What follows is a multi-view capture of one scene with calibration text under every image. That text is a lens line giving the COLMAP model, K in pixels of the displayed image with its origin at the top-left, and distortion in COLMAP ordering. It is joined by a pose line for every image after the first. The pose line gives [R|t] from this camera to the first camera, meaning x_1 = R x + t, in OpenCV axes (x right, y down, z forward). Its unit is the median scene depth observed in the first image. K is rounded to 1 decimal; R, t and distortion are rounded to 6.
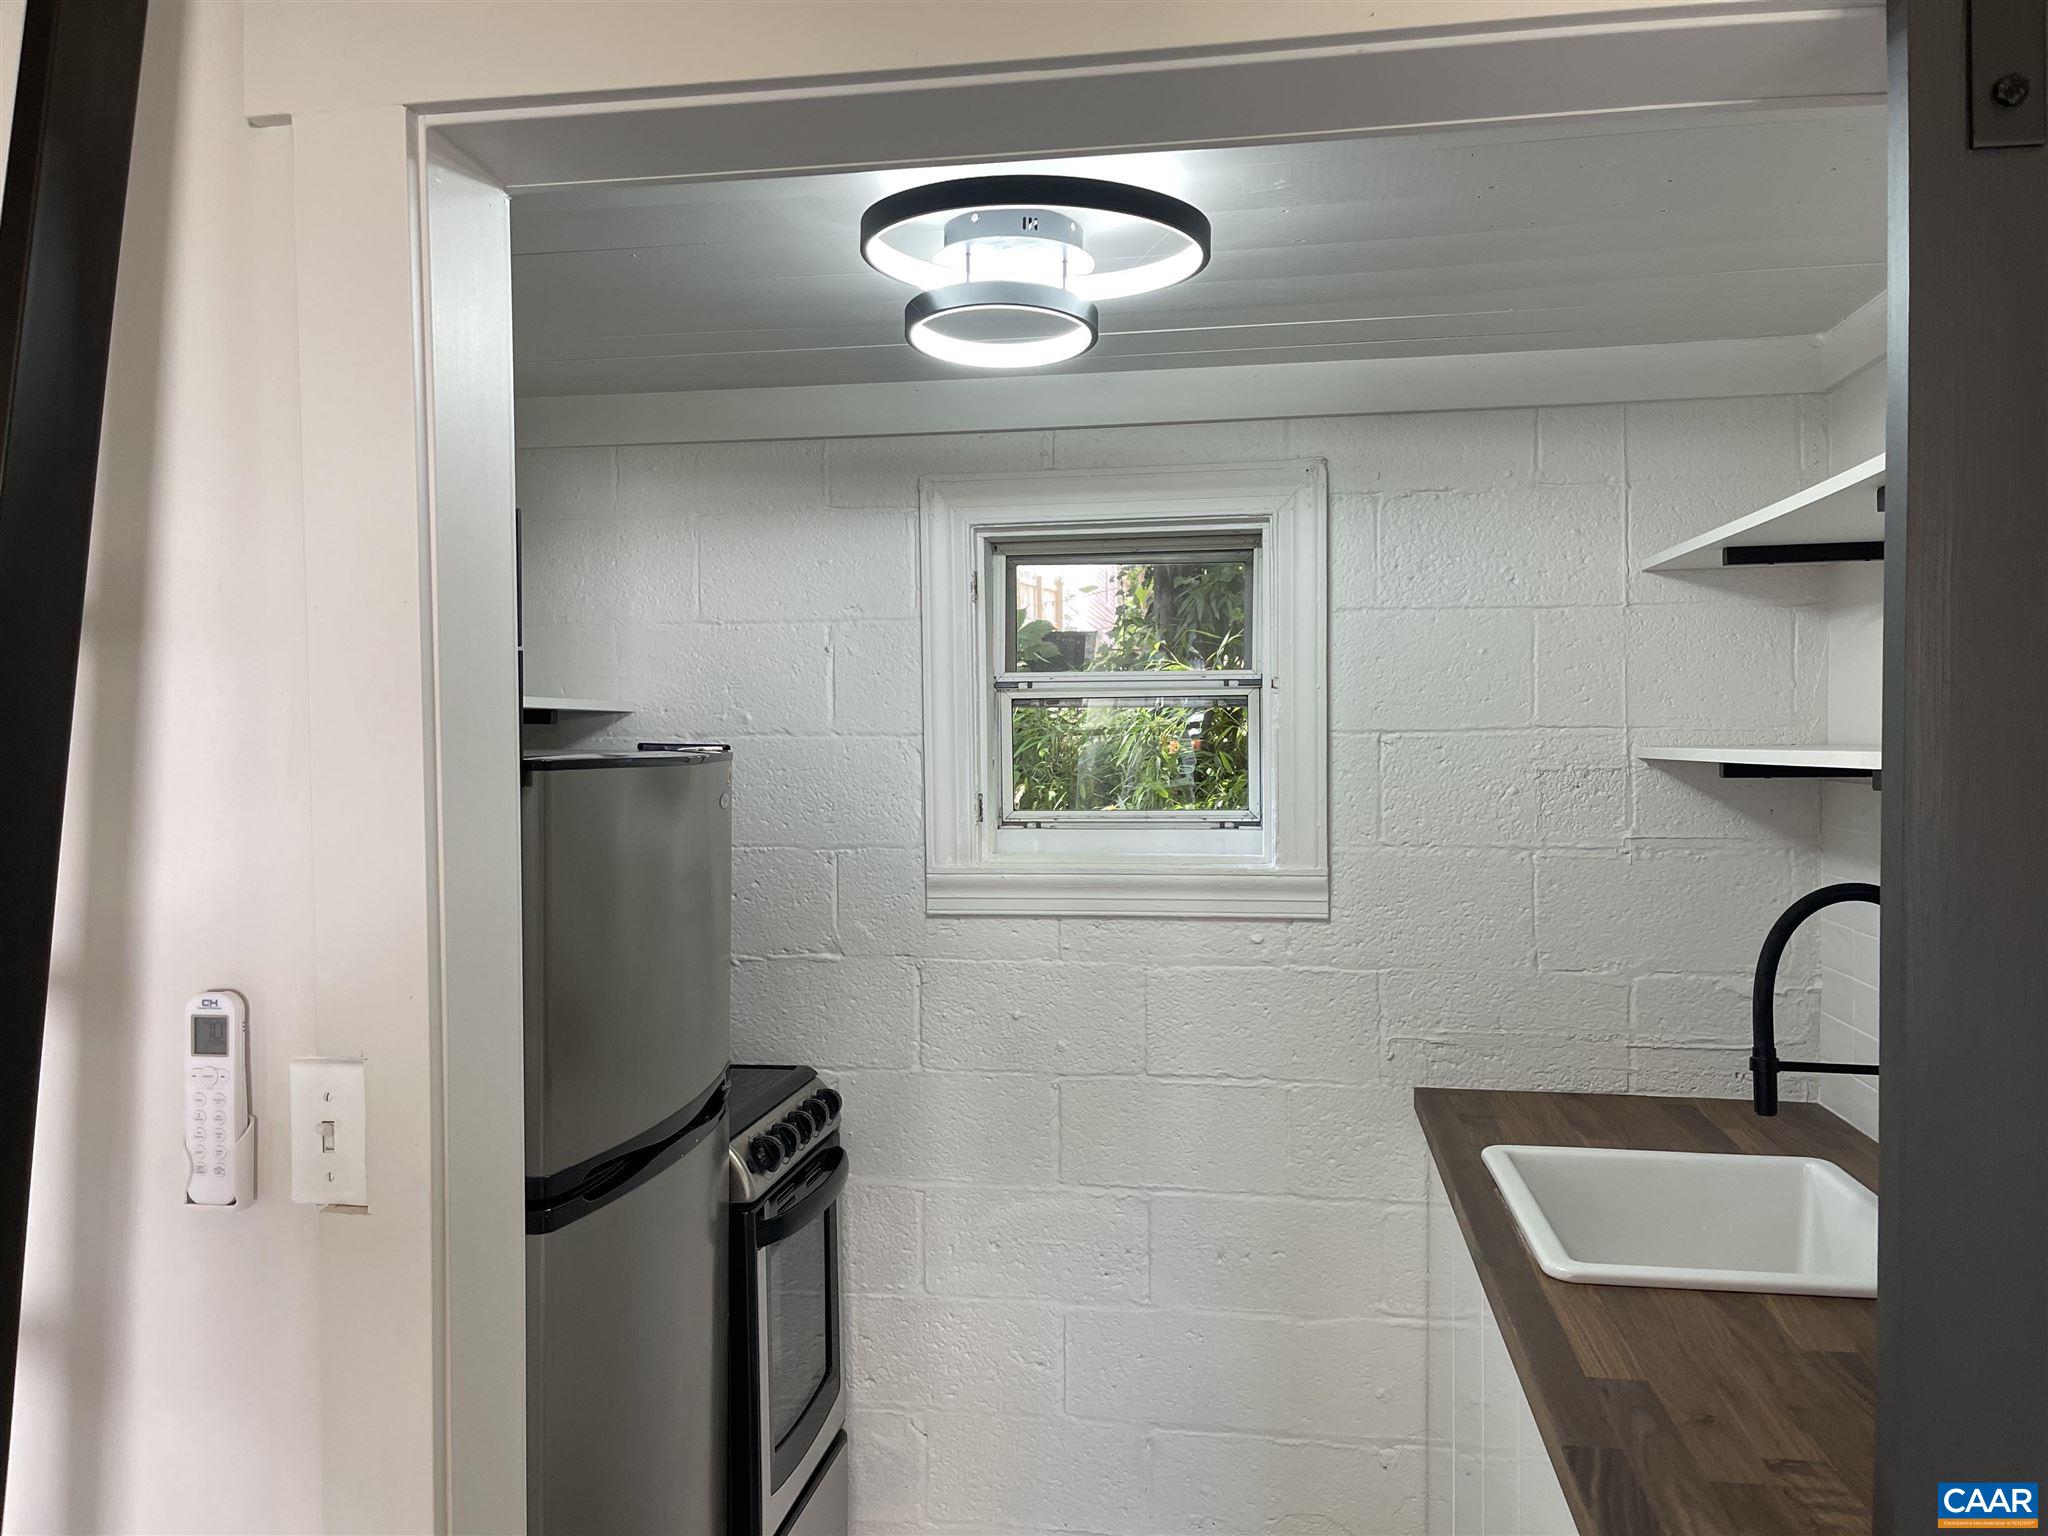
lens RADIAL K [[1556.7, 0, 1011.7], [0, 1556.7, 756.1], [0, 0, 1]] dist [0.035822, -0.028865]
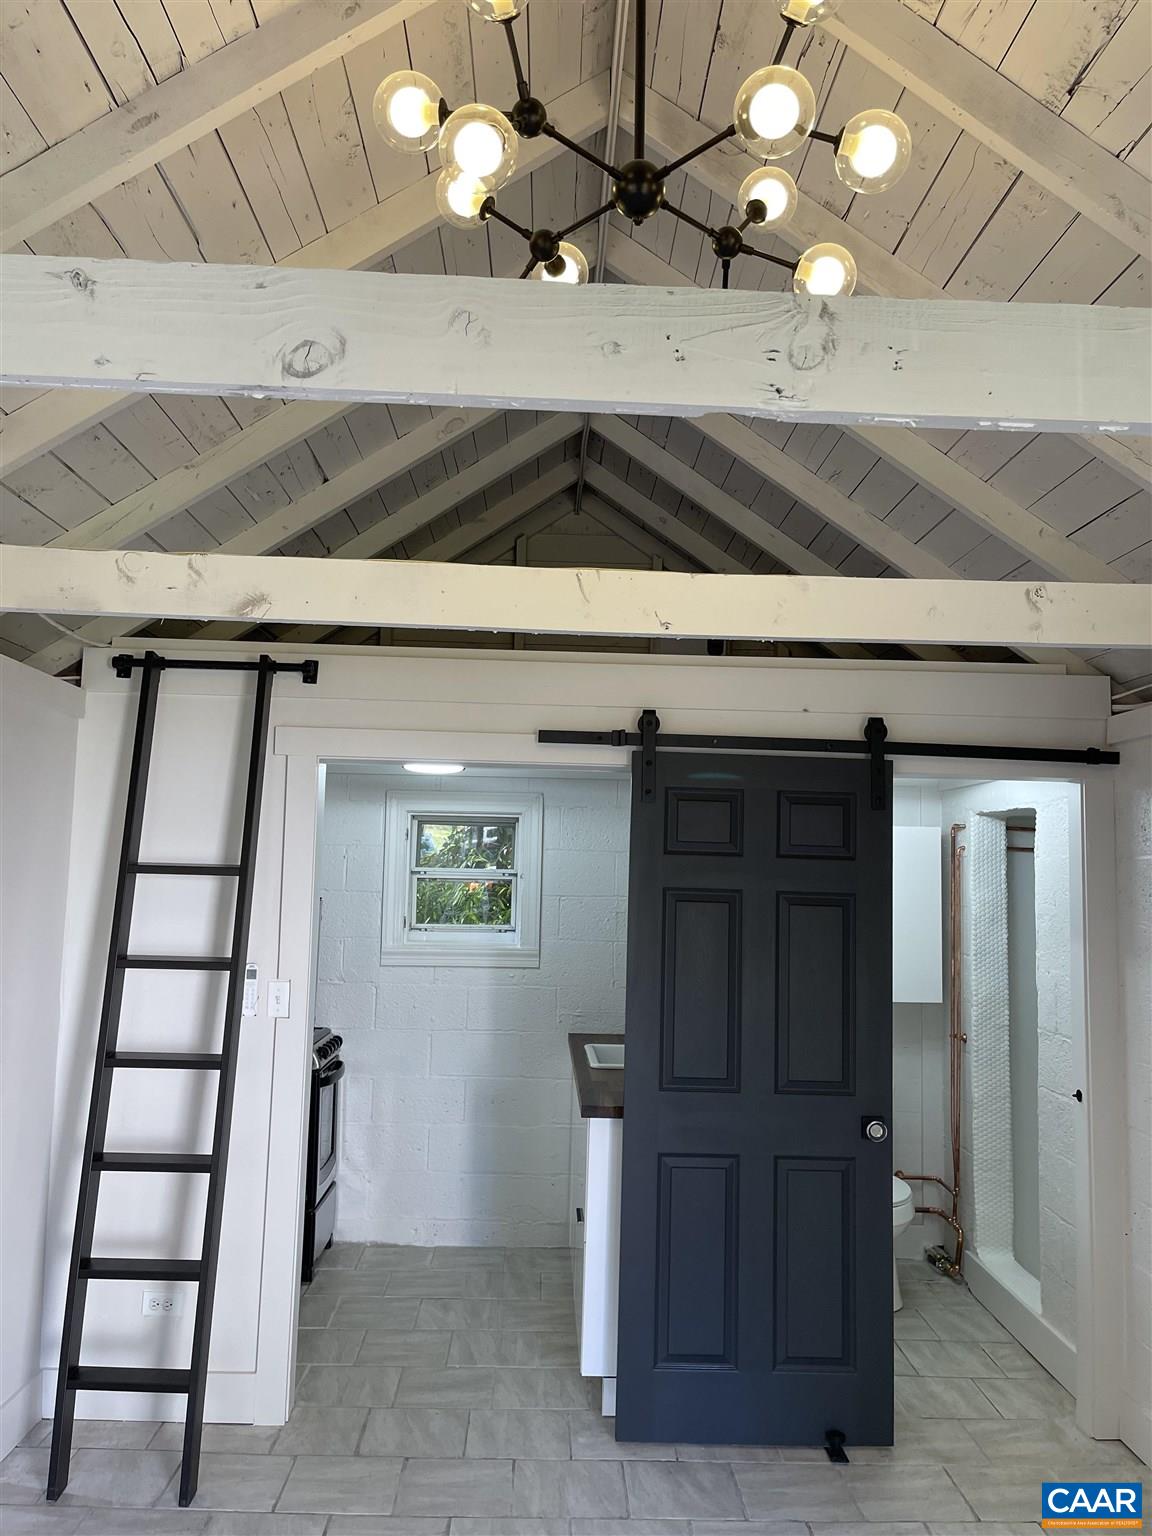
lens RADIAL K [[1167.5, 0, 580.7], [0, 1167.5, 763.8], [0, 0, 1]] dist [0.035822, -0.028865]
pose [[0.979024, 0.050090, 0.197491, -0.134702], [-0.029286, 0.993840, -0.106889, -0.028648], [-0.201628, 0.098863, 0.974460, -0.972800]]
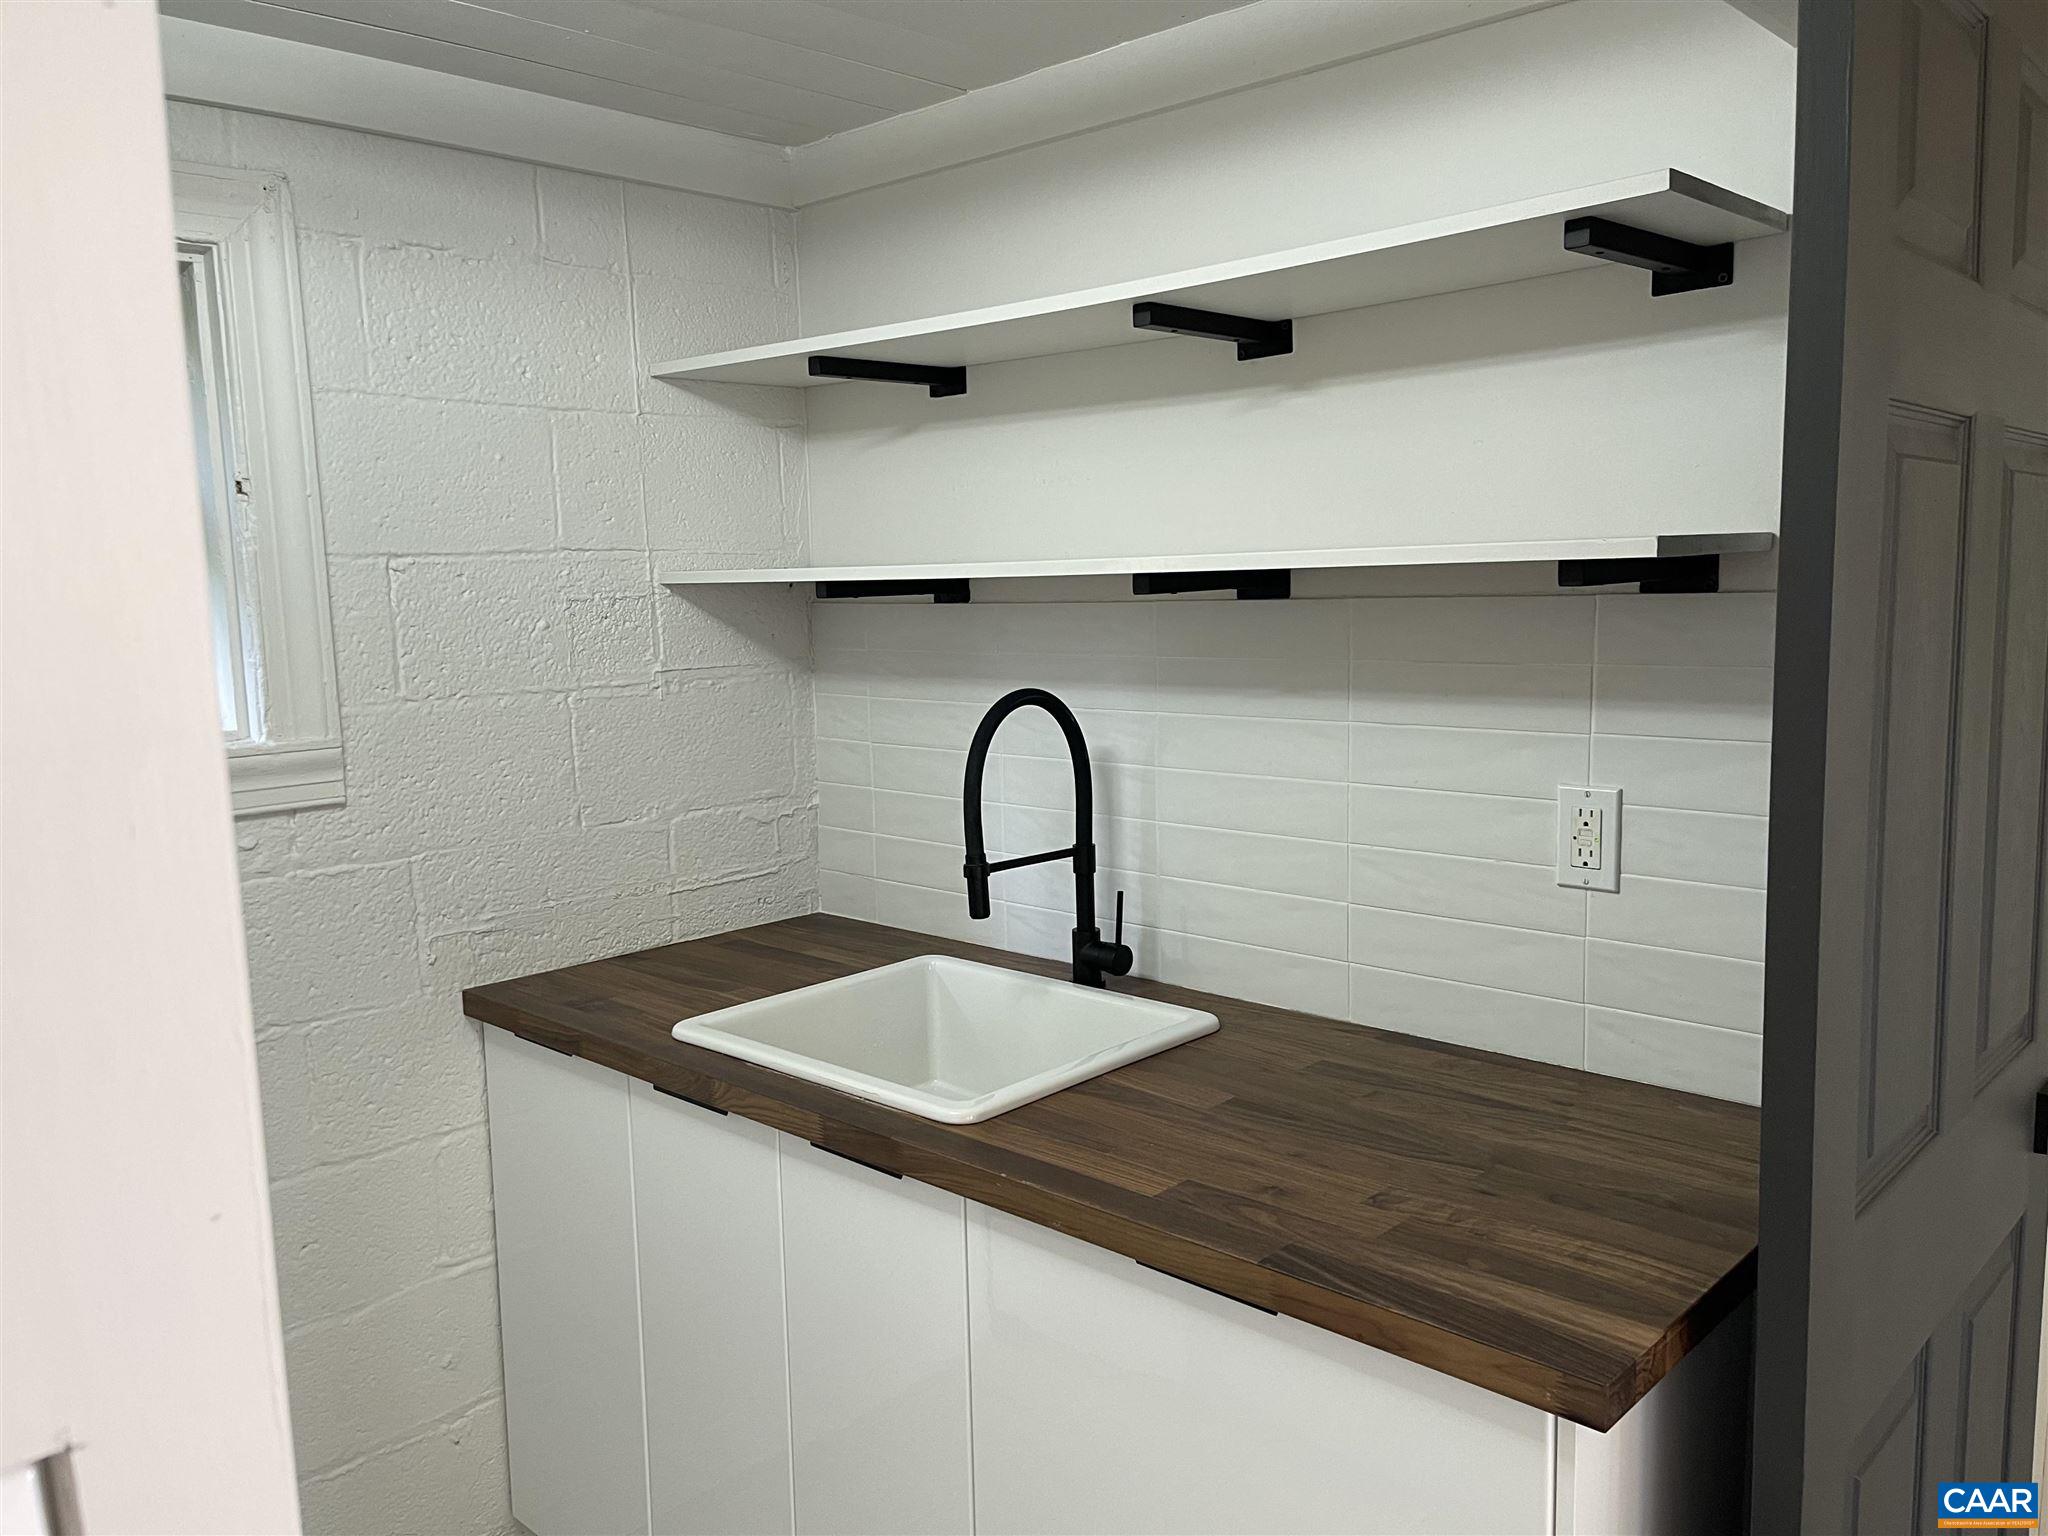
lens RADIAL K [[1556.7, 0, 1024.9], [0, 1556.7, 770.2], [0, 0, 1]] dist [0.035822, -0.028865]
pose [[0.554566, -0.112986, 0.824434, -0.245301], [0.031748, 0.992891, 0.114717, 0.011230], [-0.831534, -0.037444, 0.554210, 0.299472]]
